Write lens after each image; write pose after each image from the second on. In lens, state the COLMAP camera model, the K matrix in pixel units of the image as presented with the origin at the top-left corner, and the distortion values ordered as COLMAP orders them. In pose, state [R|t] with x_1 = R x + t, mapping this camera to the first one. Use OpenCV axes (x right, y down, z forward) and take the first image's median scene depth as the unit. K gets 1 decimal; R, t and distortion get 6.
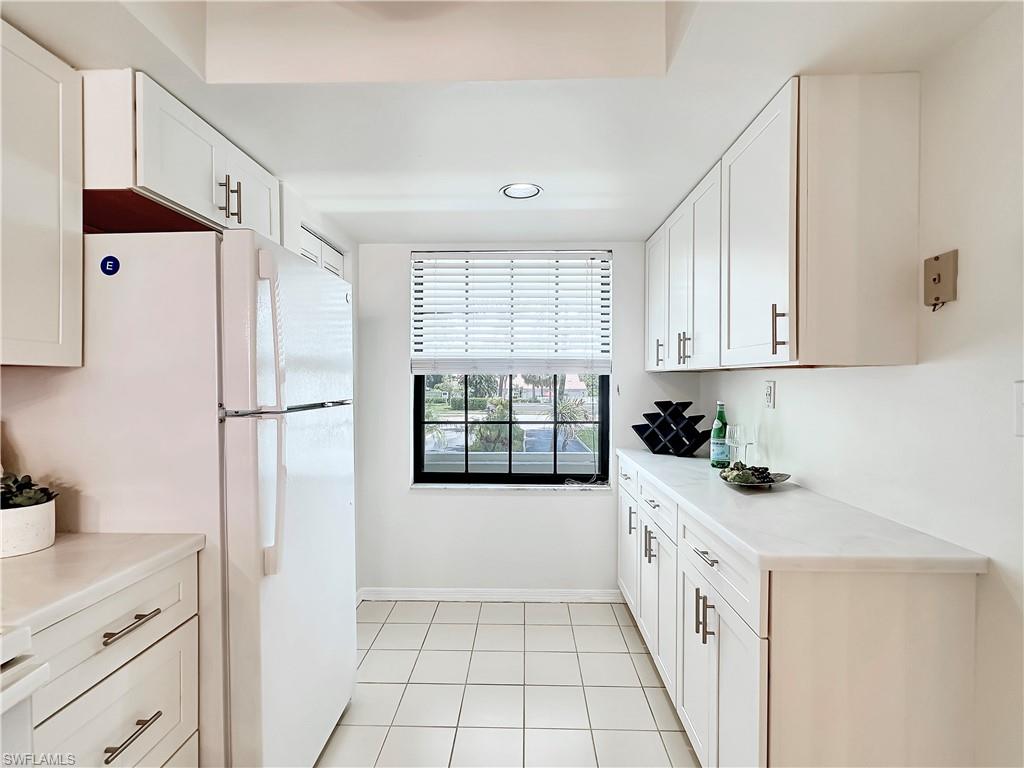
lens RADIAL K [[474.7, 0, 512.0], [0, 474.7, 384.0], [0, 0, 1]] dist [-0.000087, 0.000829]
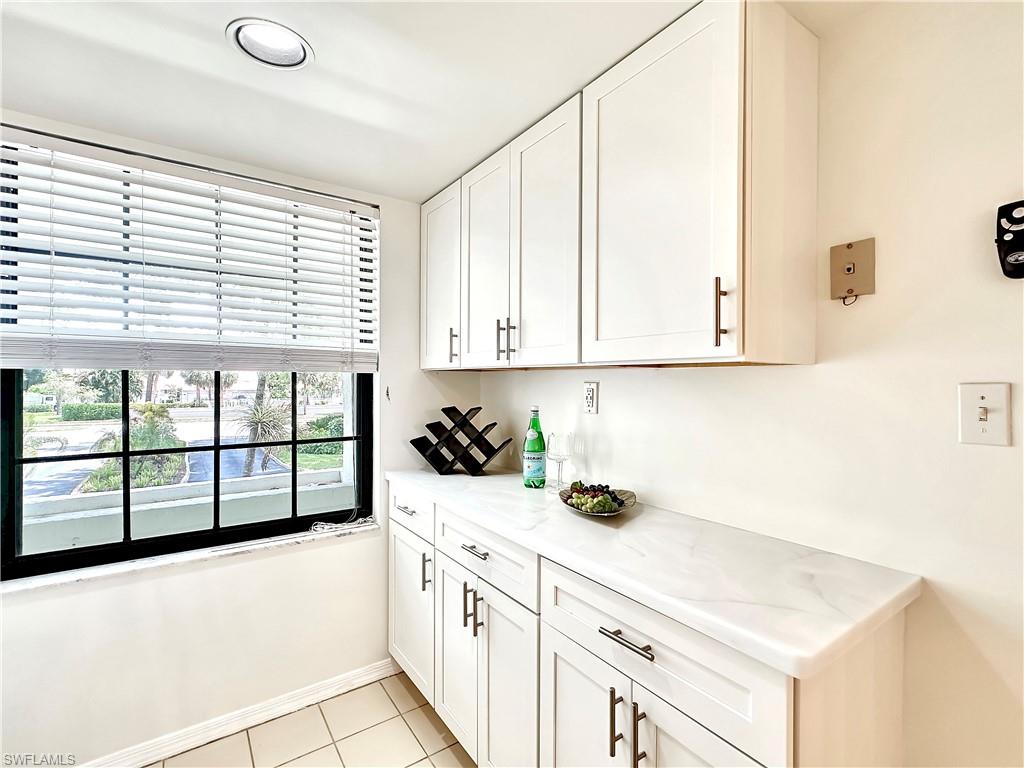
lens RADIAL K [[474.7, 0, 512.0], [0, 474.7, 384.0], [0, 0, 1]] dist [-0.000087, 0.000829]
pose [[0.806099, -0.001372, 0.591779, -0.072408], [0.001650, 0.999999, 0.000072, -0.002551], [-0.591778, 0.000918, 0.806100, 0.317814]]
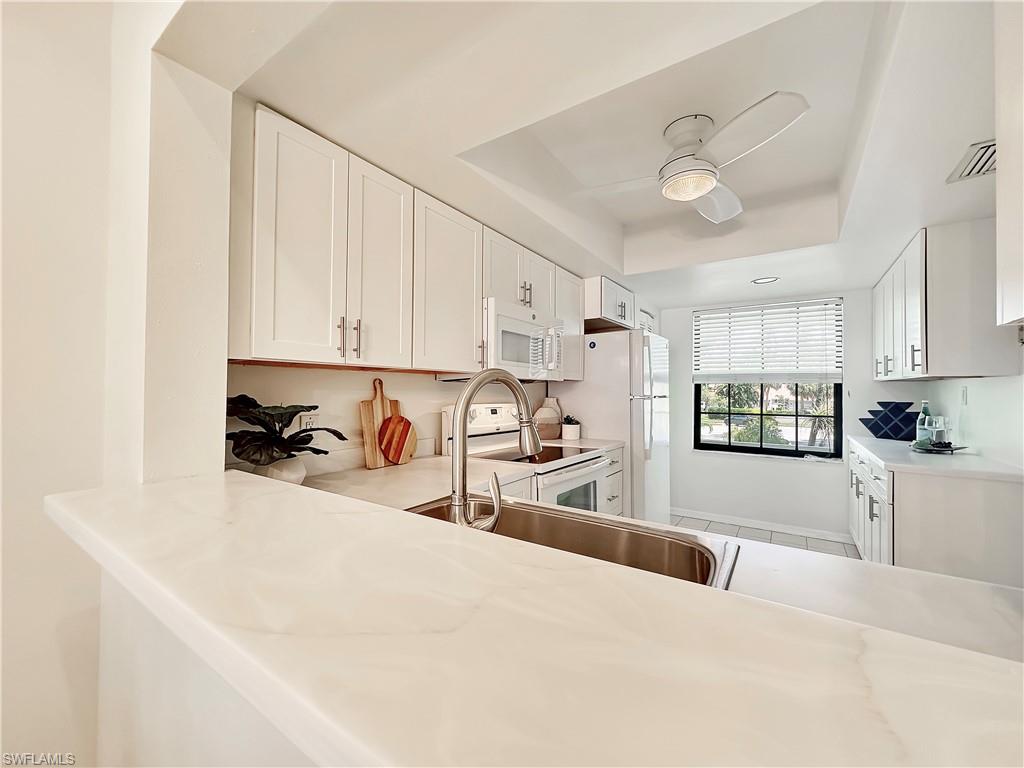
lens RADIAL K [[410.3, 0, 512.0], [0, 410.3, 384.0], [0, 0, 1]] dist [-0.000666, 0.000008]
pose [[0.841047, -0.003941, -0.540948, 0.043586], [-0.009693, 0.999703, -0.022354, 0.023317], [0.540875, 0.024044, 0.840759, -0.682920]]
